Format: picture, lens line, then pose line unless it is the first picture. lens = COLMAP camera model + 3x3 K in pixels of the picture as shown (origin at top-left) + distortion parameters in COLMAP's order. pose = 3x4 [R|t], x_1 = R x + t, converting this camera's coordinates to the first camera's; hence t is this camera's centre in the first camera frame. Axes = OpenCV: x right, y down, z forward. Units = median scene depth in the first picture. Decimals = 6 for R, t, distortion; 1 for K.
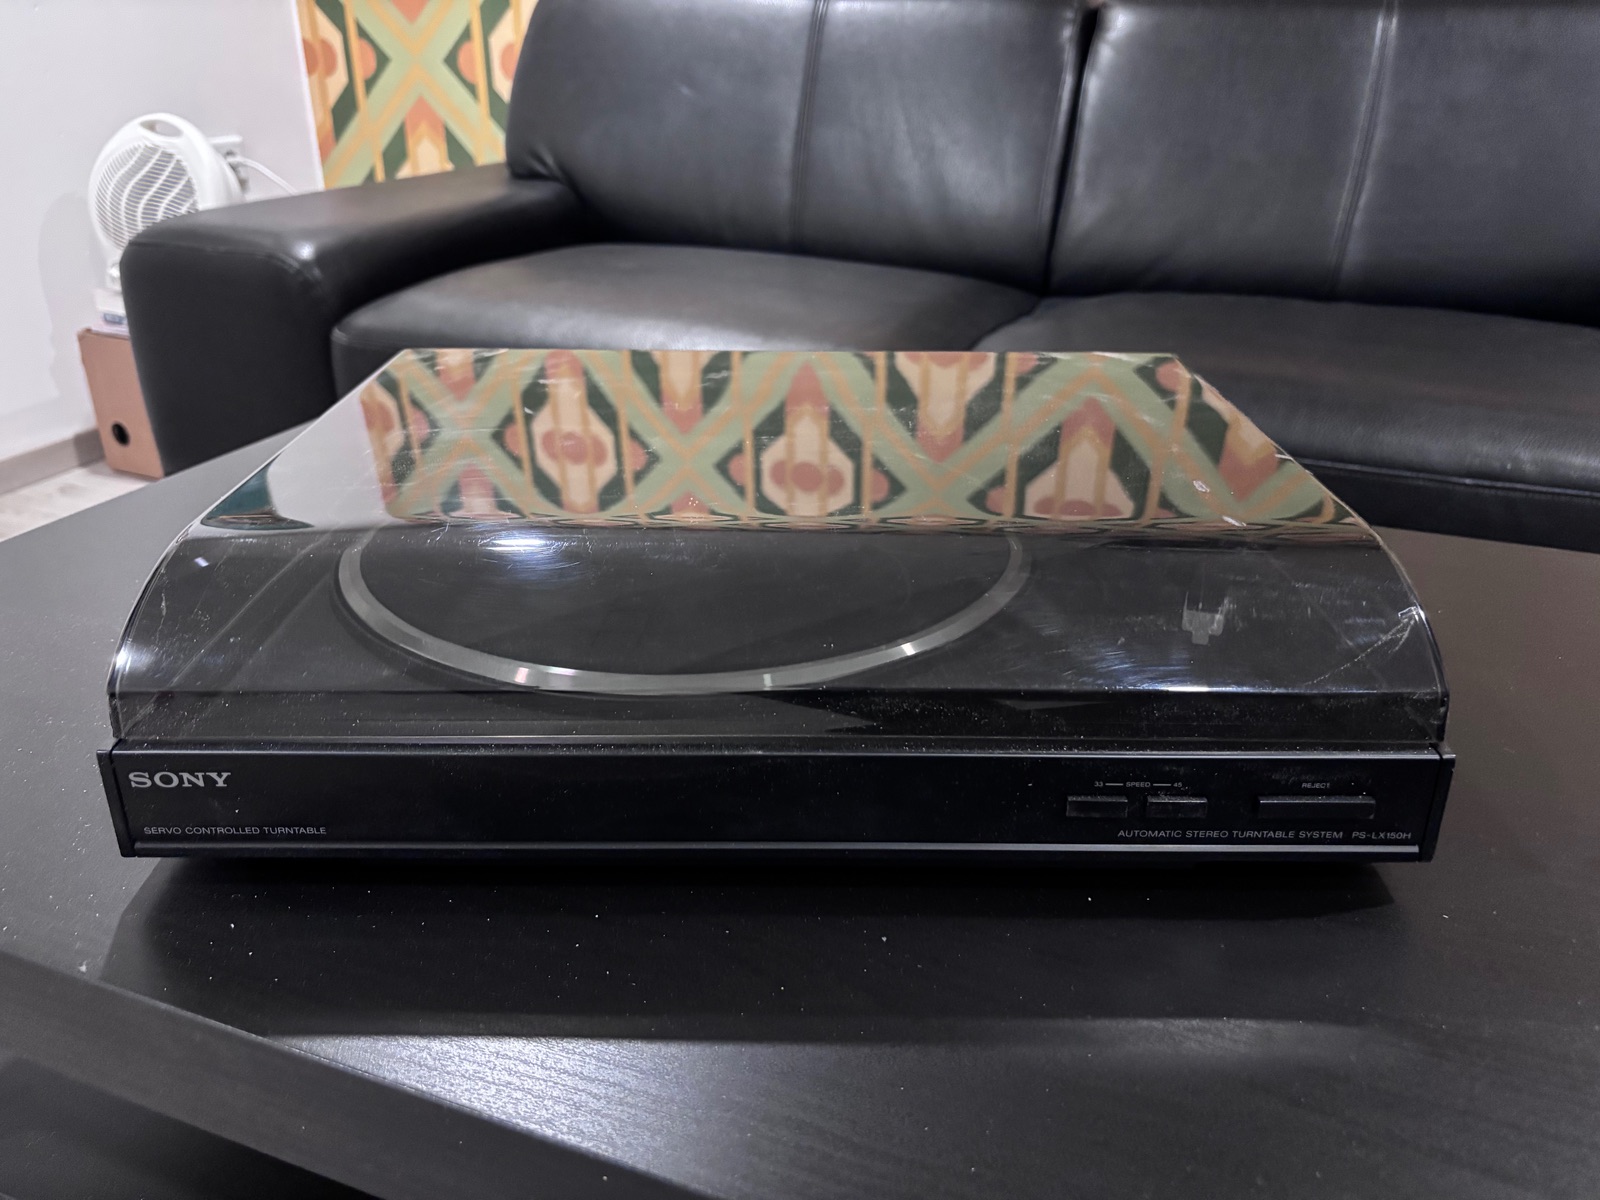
lens RADIAL K [[1212.1, 0, 800.0], [0, 1212.1, 600.0], [0, 0, 1]] dist [0.012973, 0.004526]
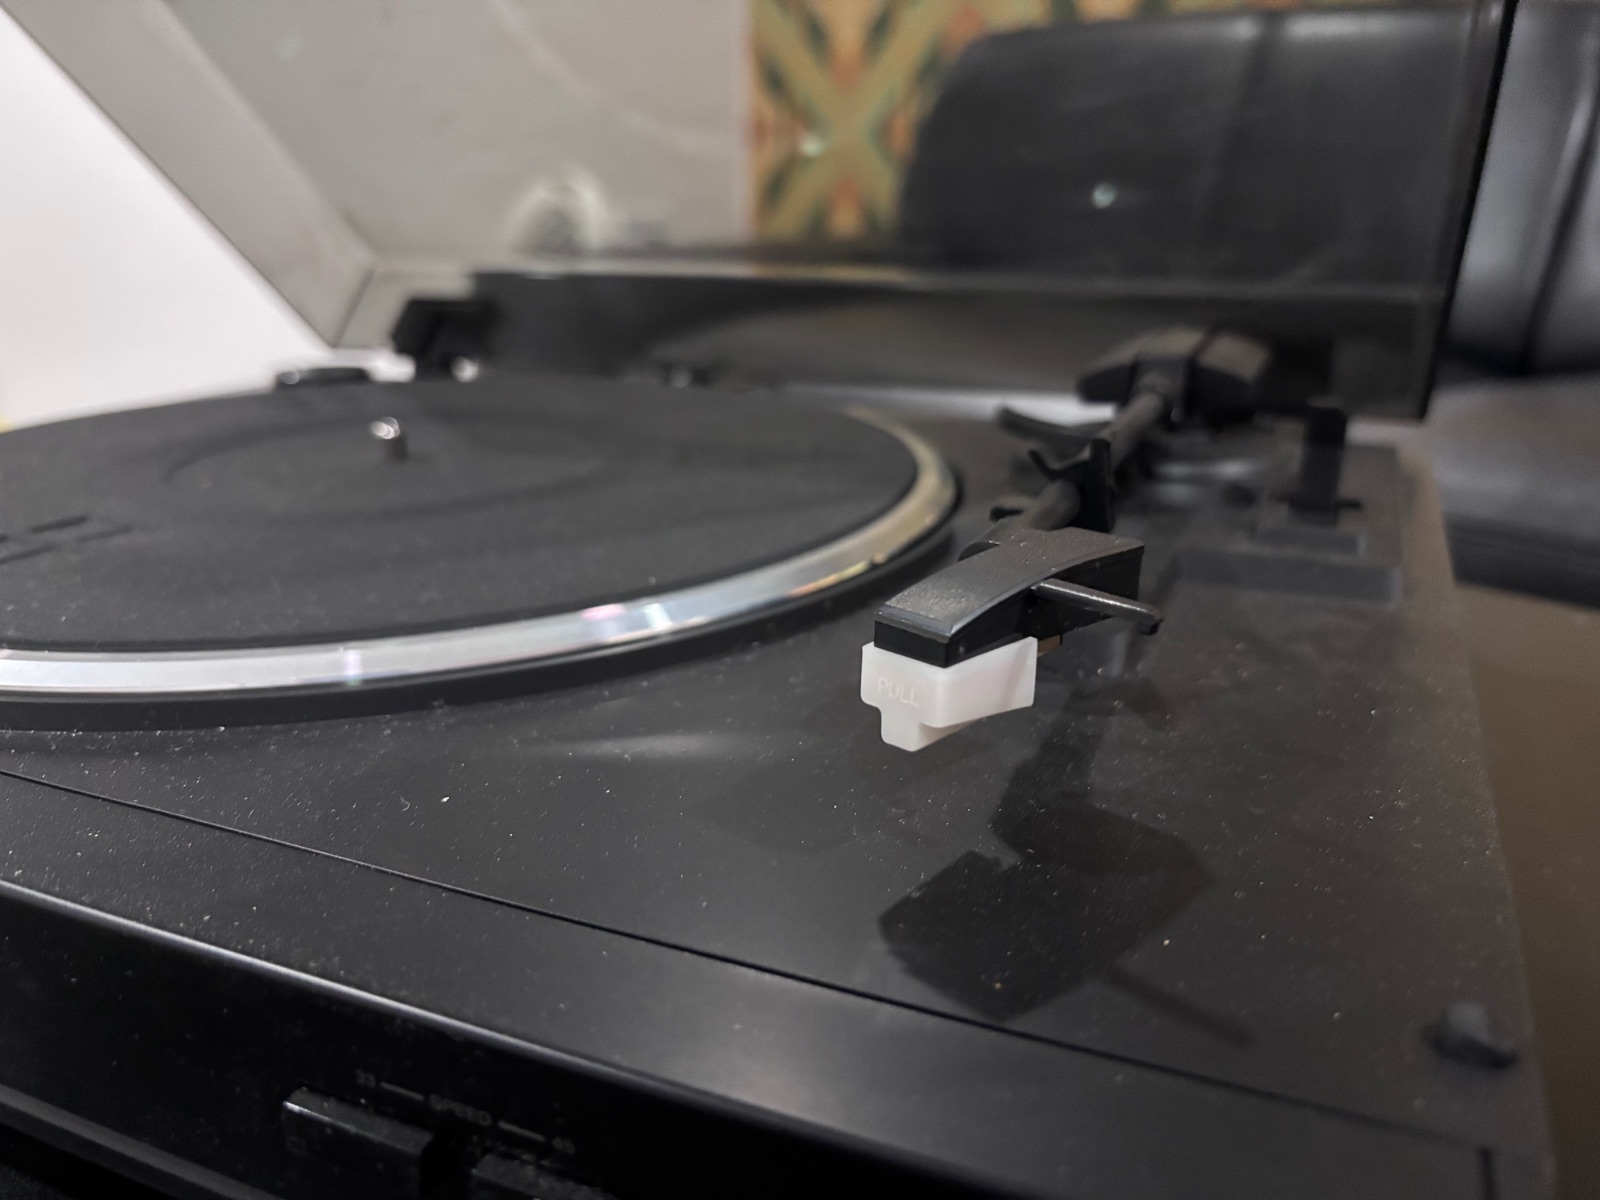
lens RADIAL K [[1260.9, 0, 802.6], [0, 1260.9, 626.8], [0, 0, 1]] dist [-0.004797, 0.001190]
pose [[0.921594, 0.122921, -0.368177, 0.098162], [-0.153381, 0.986662, -0.054521, 0.005937], [0.356565, 0.106718, 0.928156, 0.146977]]
